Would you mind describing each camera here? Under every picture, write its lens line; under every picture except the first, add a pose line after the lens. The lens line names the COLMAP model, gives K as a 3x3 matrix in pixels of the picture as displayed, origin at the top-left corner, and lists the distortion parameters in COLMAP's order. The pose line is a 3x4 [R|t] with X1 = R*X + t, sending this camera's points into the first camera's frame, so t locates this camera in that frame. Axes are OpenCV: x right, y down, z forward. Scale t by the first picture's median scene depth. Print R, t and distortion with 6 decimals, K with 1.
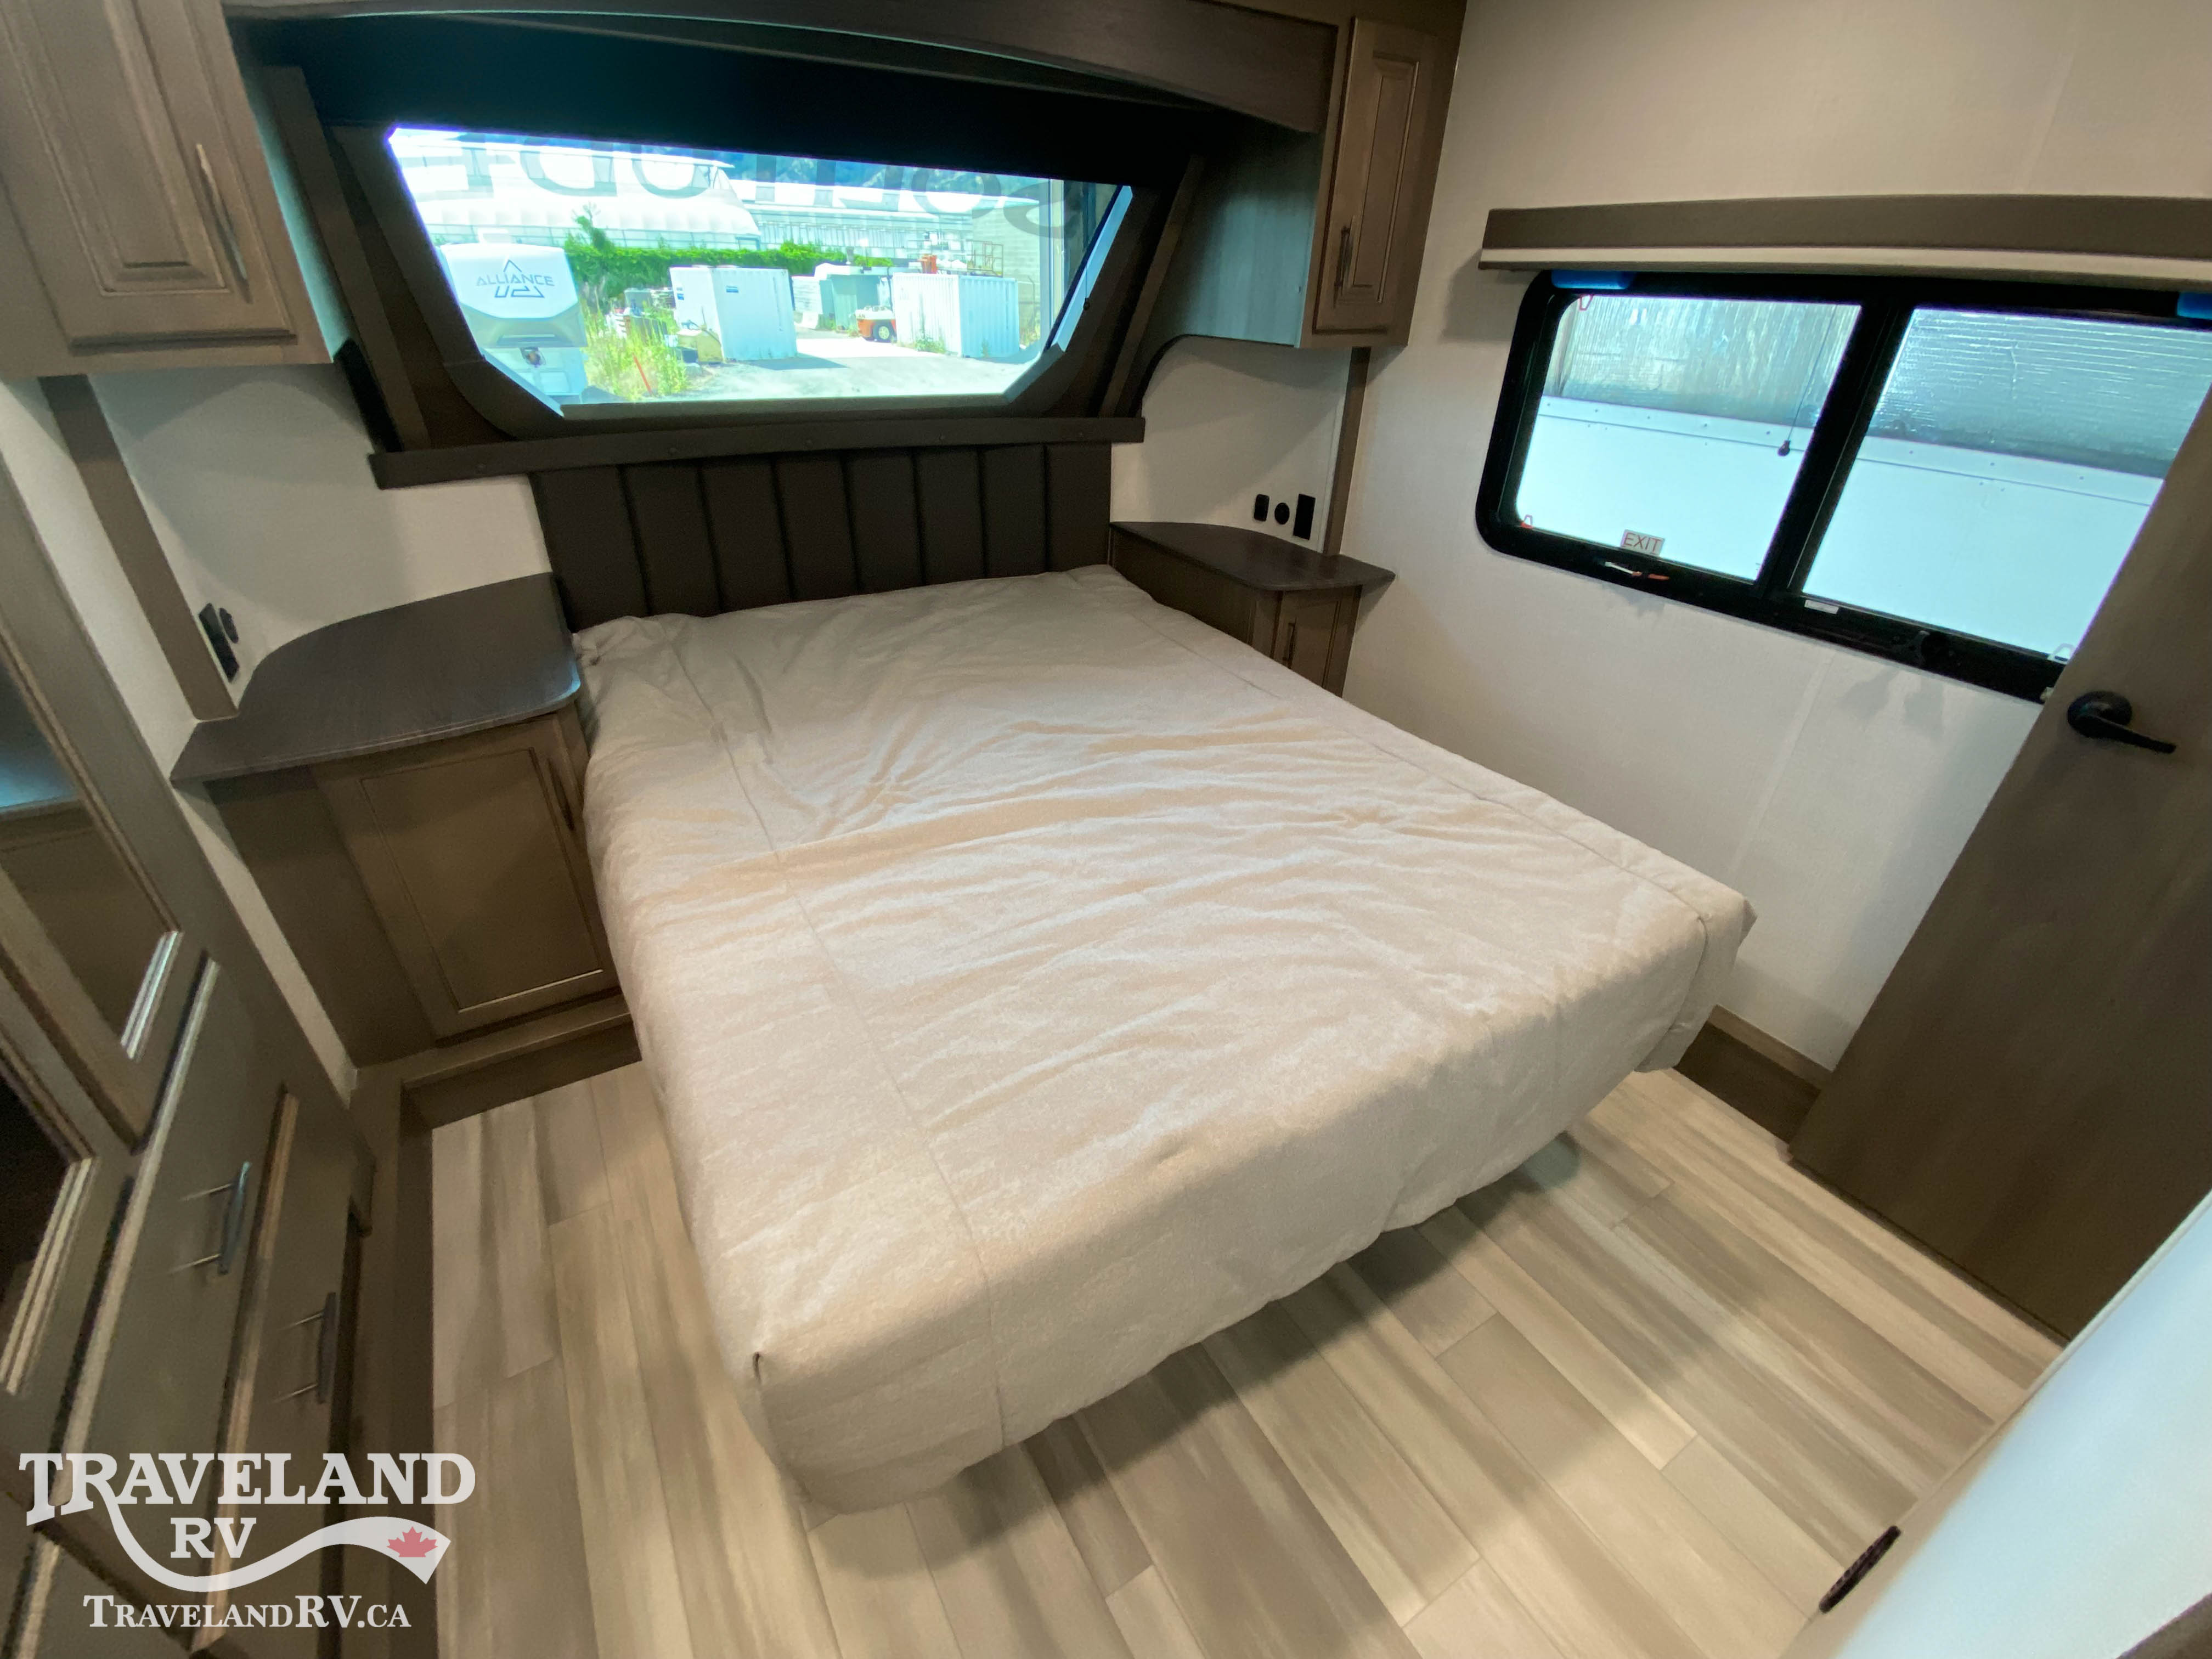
lens RADIAL K [[911.4, 0, 1092.4], [0, 911.4, 820.5], [0, 0, 1]] dist [0.032752, -0.030502]
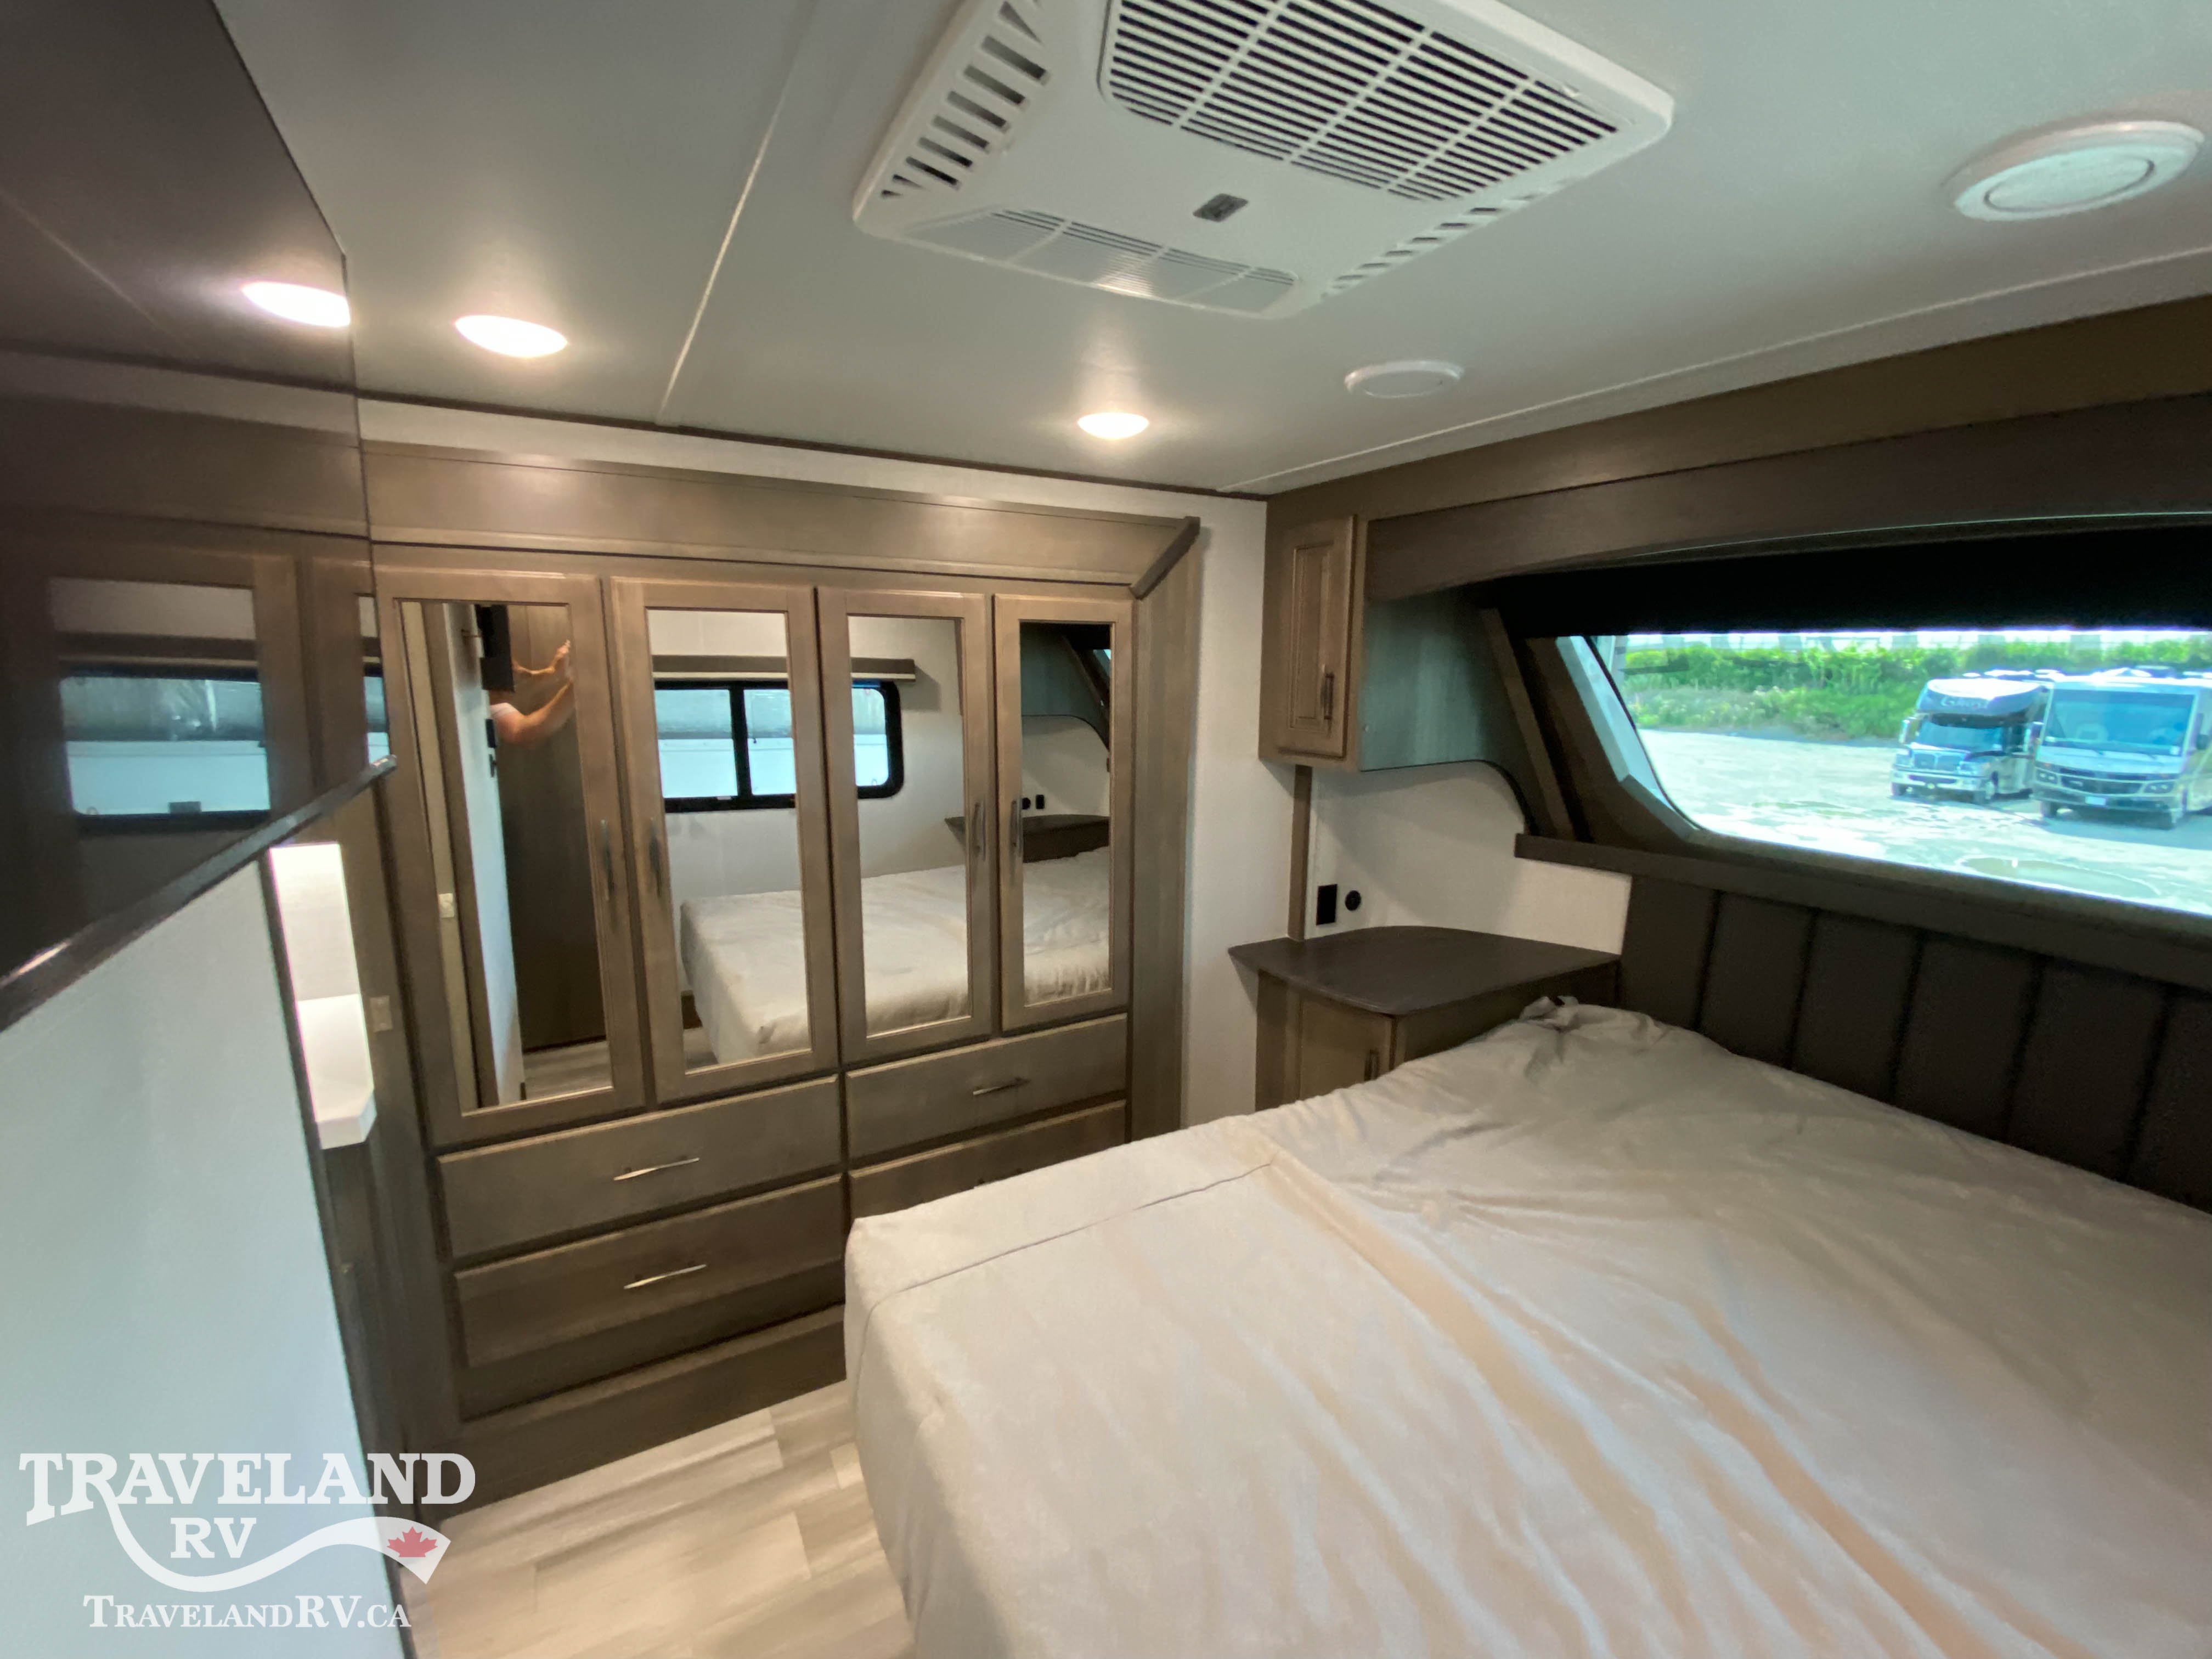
lens RADIAL K [[911.4, 0, 1092.4], [0, 911.4, 820.5], [0, 0, 1]] dist [0.032752, -0.030502]
pose [[-0.064229, 0.139477, -0.988140, 0.596118], [-0.506587, 0.848558, 0.152704, -0.286826], [0.859793, 0.510387, 0.016155, 0.392298]]
